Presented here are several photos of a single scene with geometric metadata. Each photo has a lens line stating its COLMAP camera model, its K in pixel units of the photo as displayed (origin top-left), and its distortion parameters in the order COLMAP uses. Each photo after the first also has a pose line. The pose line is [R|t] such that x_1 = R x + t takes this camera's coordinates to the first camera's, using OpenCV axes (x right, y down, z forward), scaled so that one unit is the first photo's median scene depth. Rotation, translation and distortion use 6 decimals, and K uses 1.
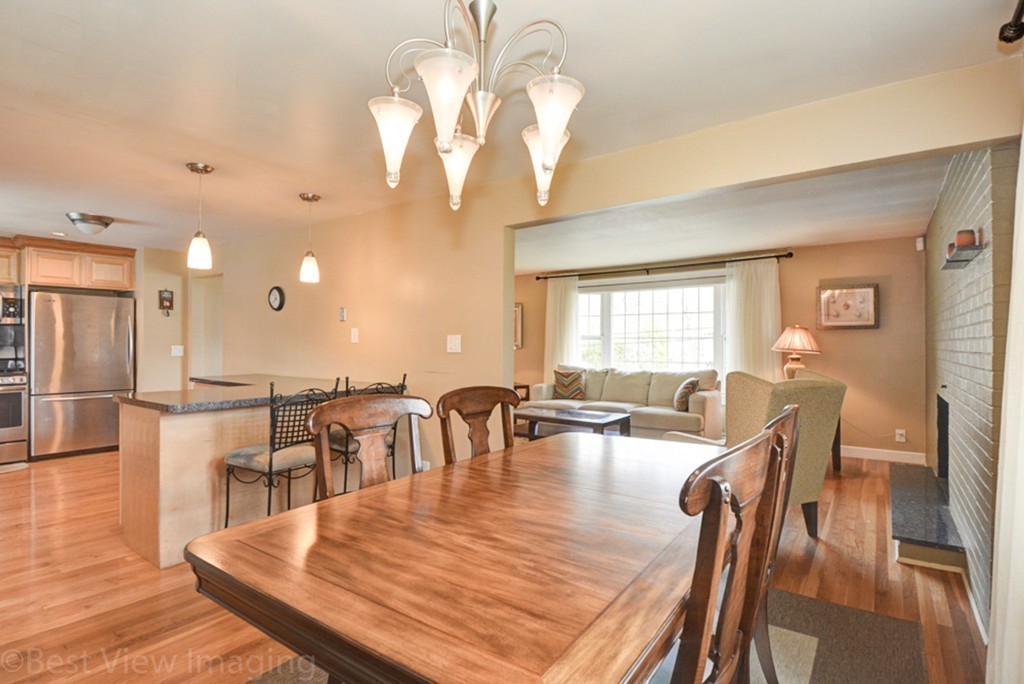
lens RADIAL K [[495.1, 0, 518.3], [0, 495.1, 339.1], [0, 0, 1]] dist [0.001848, -0.016583]
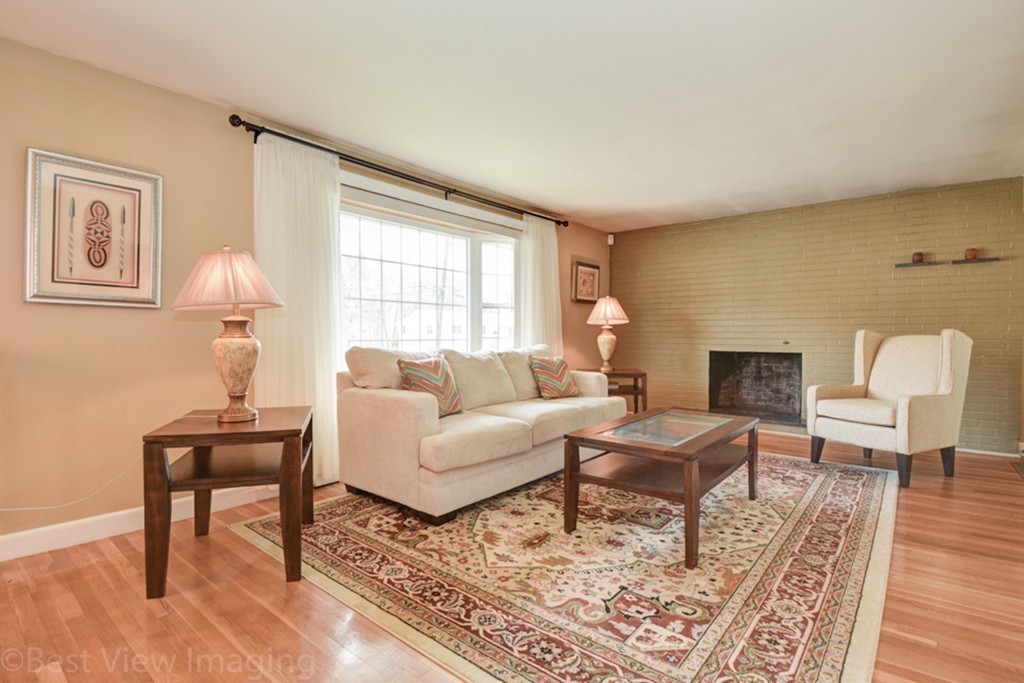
lens RADIAL K [[495.1, 0, 514.5], [0, 495.1, 348.3], [0, 0, 1]] dist [0.001848, -0.016583]
pose [[0.077726, -0.025616, 0.996646, -0.447610], [-0.007028, 0.999631, 0.026241, 0.051131], [-0.996950, -0.009044, 0.077517, 1.081734]]
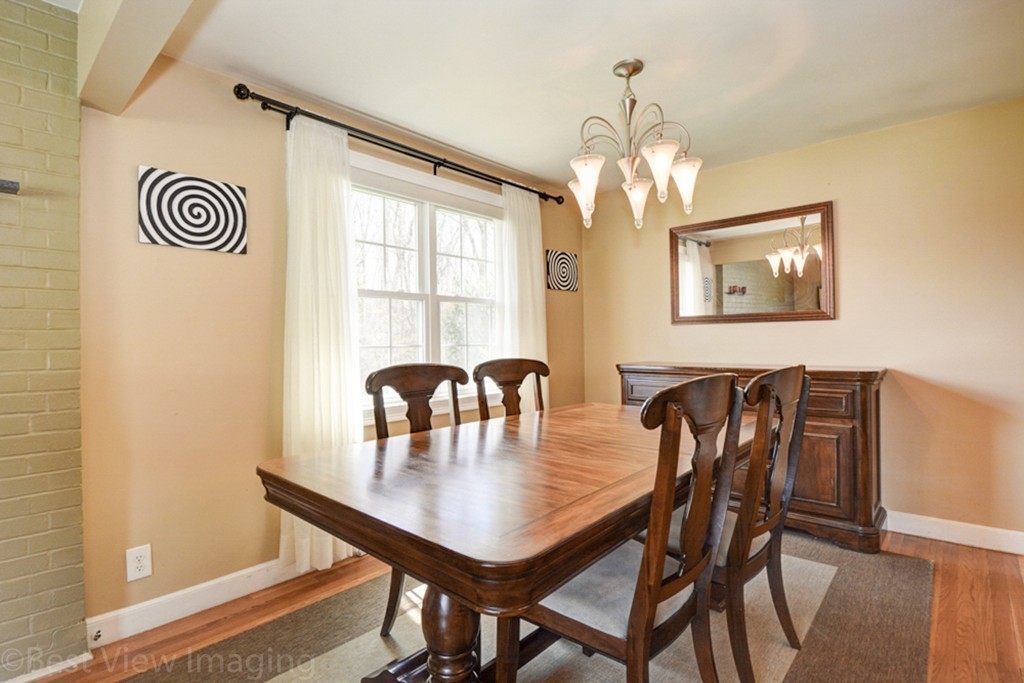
lens RADIAL K [[495.1, 0, 502.2], [0, 495.1, 342.2], [0, 0, 1]] dist [0.001848, -0.016583]
pose [[-0.989839, 0.012185, 0.141669, 0.037134], [0.010705, 0.999880, -0.011202, 0.027424], [-0.141789, -0.009571, -0.989851, 0.641916]]
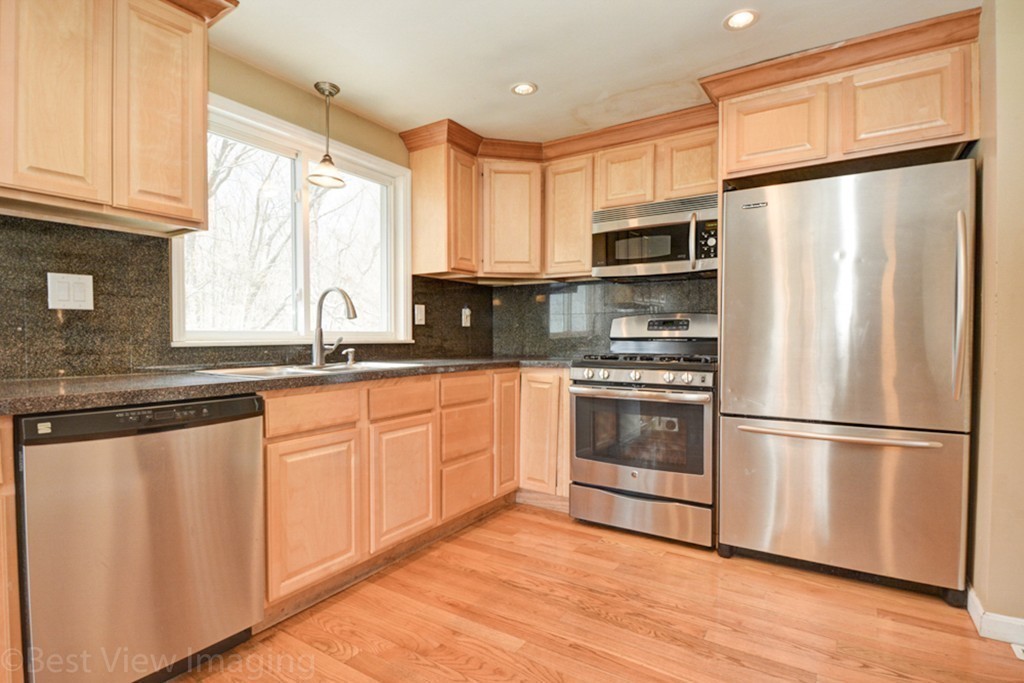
lens RADIAL K [[495.1, 0, 501.8], [0, 495.1, 352.2], [0, 0, 1]] dist [0.001848, -0.016583]
pose [[0.022992, 0.029131, -0.999311, -0.483267], [0.008454, 0.999534, 0.029332, 0.036018], [0.999700, -0.009122, 0.022735, 0.710222]]
